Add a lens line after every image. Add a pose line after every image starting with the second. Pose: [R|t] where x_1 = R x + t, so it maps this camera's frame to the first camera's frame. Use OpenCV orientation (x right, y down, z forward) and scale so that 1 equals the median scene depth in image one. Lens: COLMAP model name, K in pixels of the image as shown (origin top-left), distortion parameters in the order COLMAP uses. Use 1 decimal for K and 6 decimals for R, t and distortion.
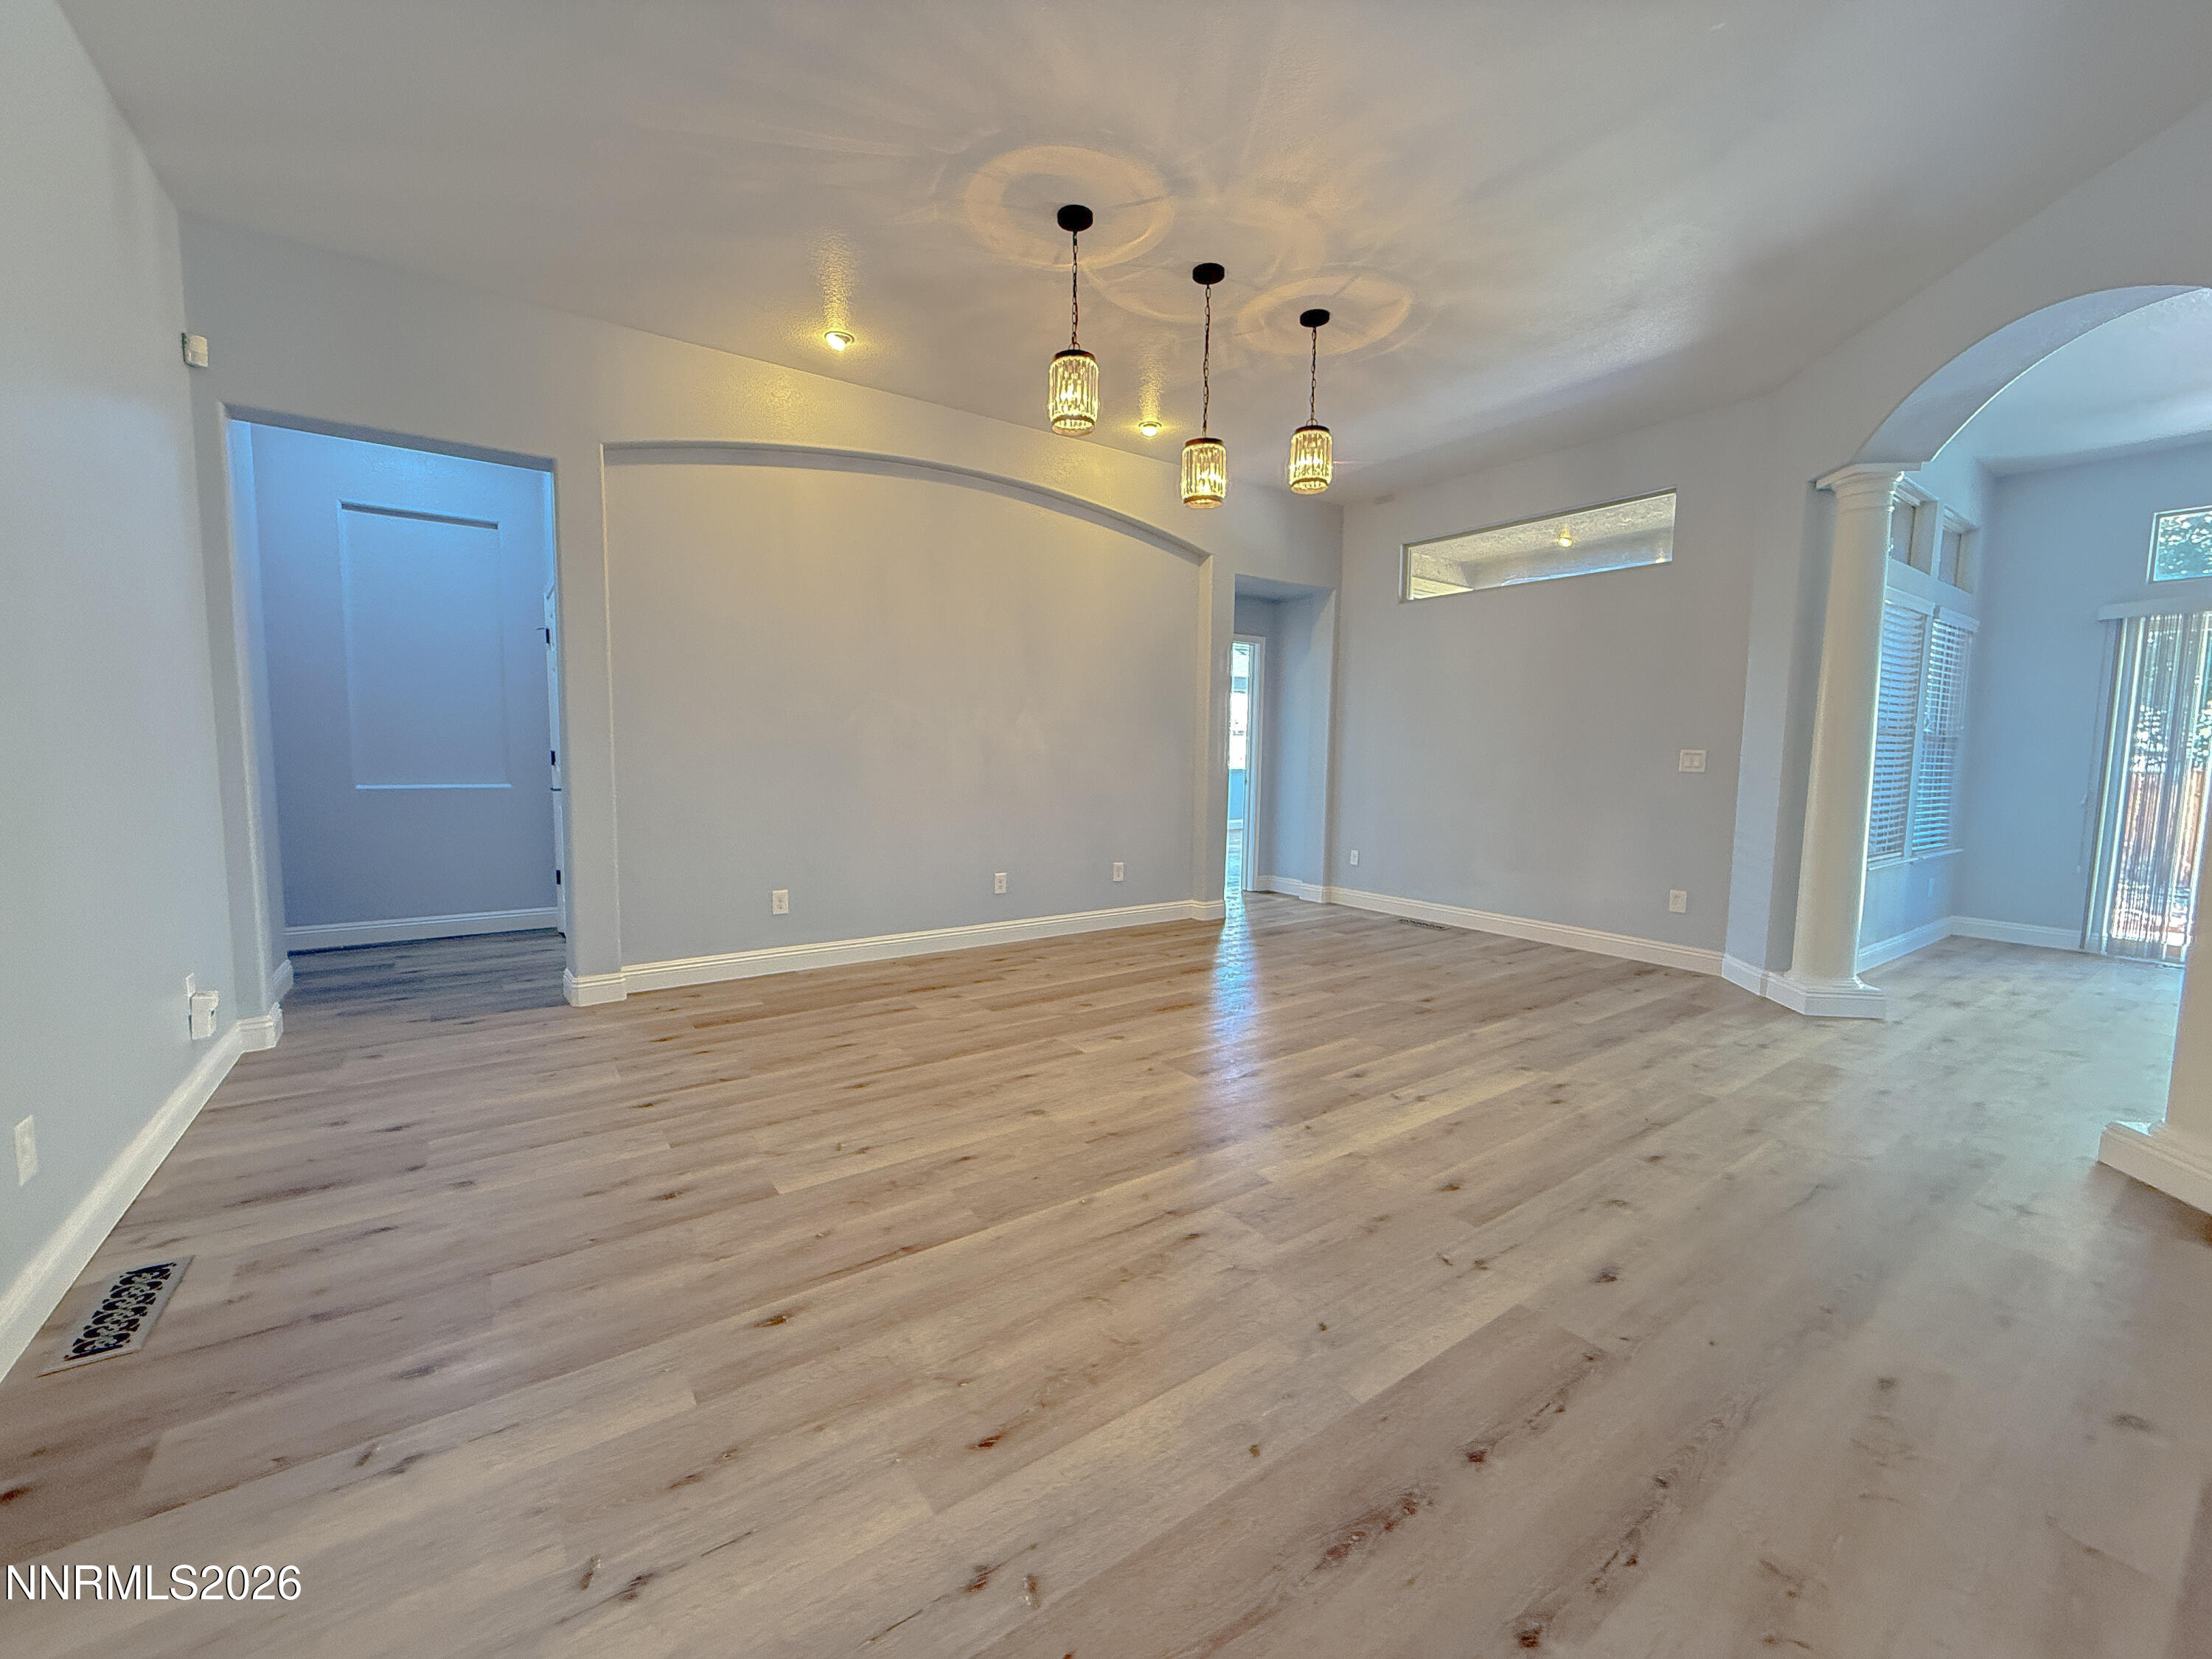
lens RADIAL K [[888.3, 0, 1109.1], [0, 888.3, 824.5], [0, 0, 1]] dist [-0.002221, -0.000325]
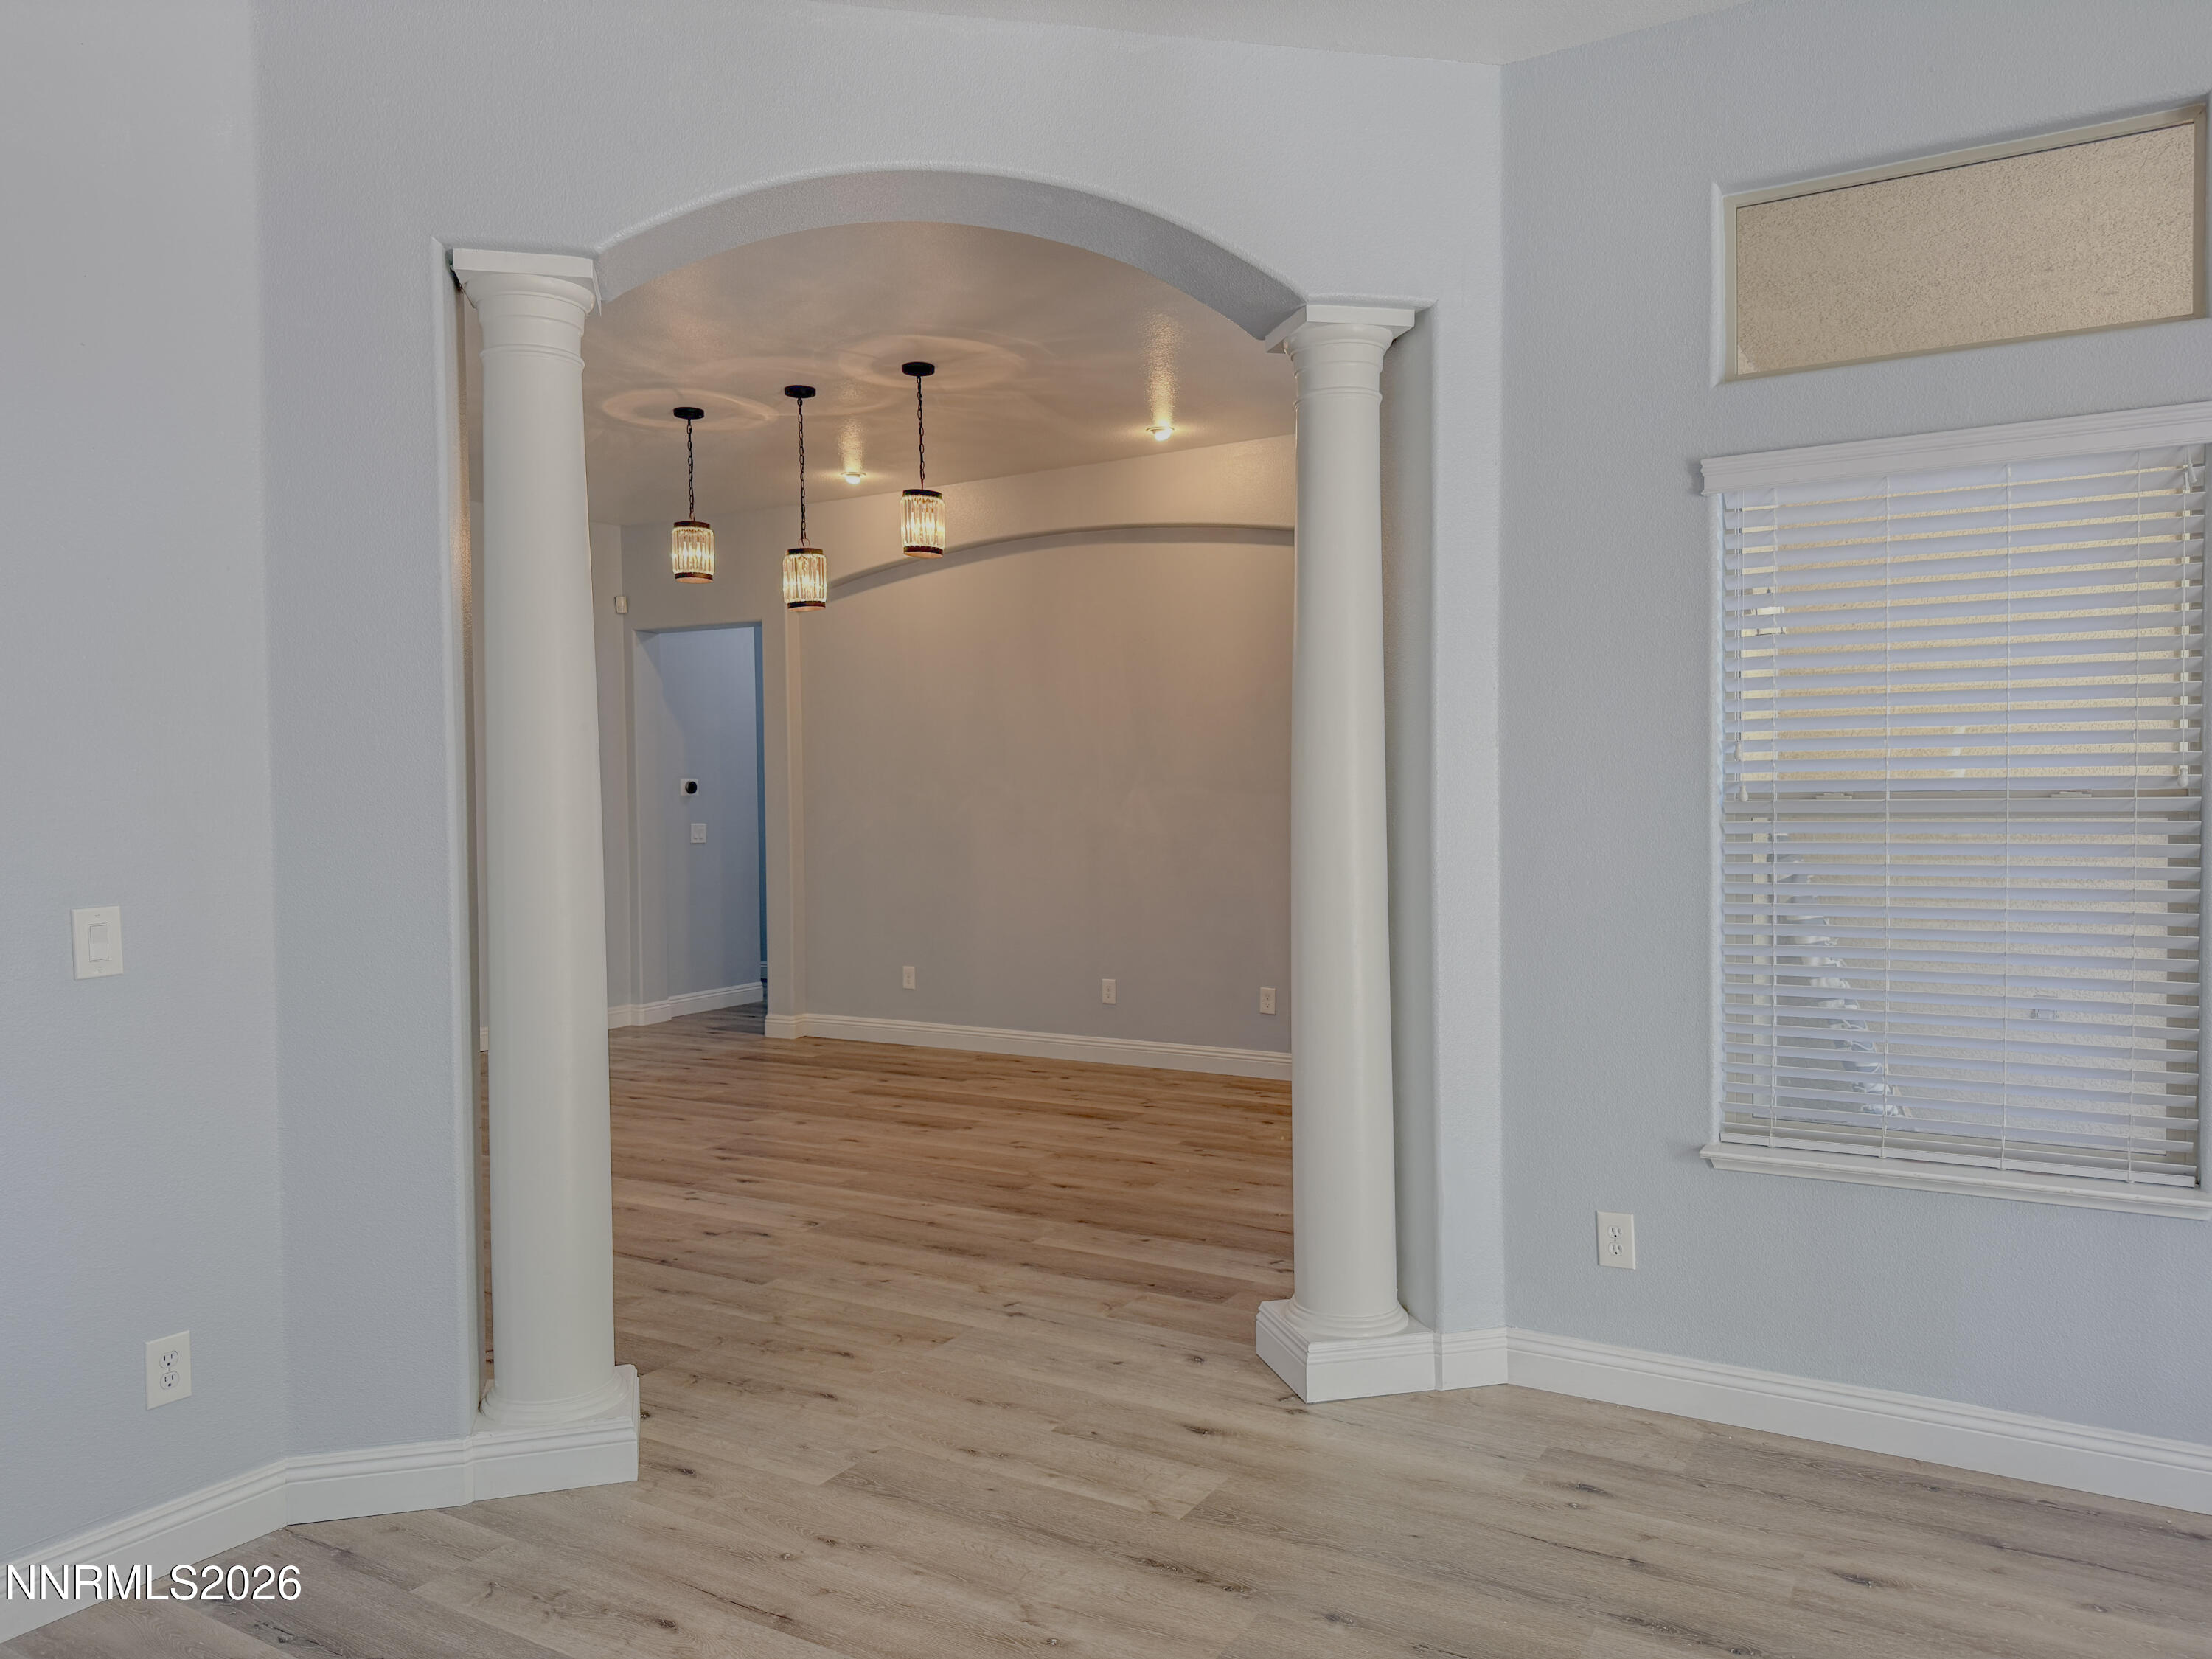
lens RADIAL K [[1558.3, 0, 1109.3], [0, 1558.3, 832.7], [0, 0, 1]] dist [0.033261, -0.056365]
pose [[0.398065, 0.007736, -0.917324, 1.834261], [-0.058506, 0.998143, -0.016971, -0.087132], [0.915489, 0.060424, 0.397779, 0.595278]]
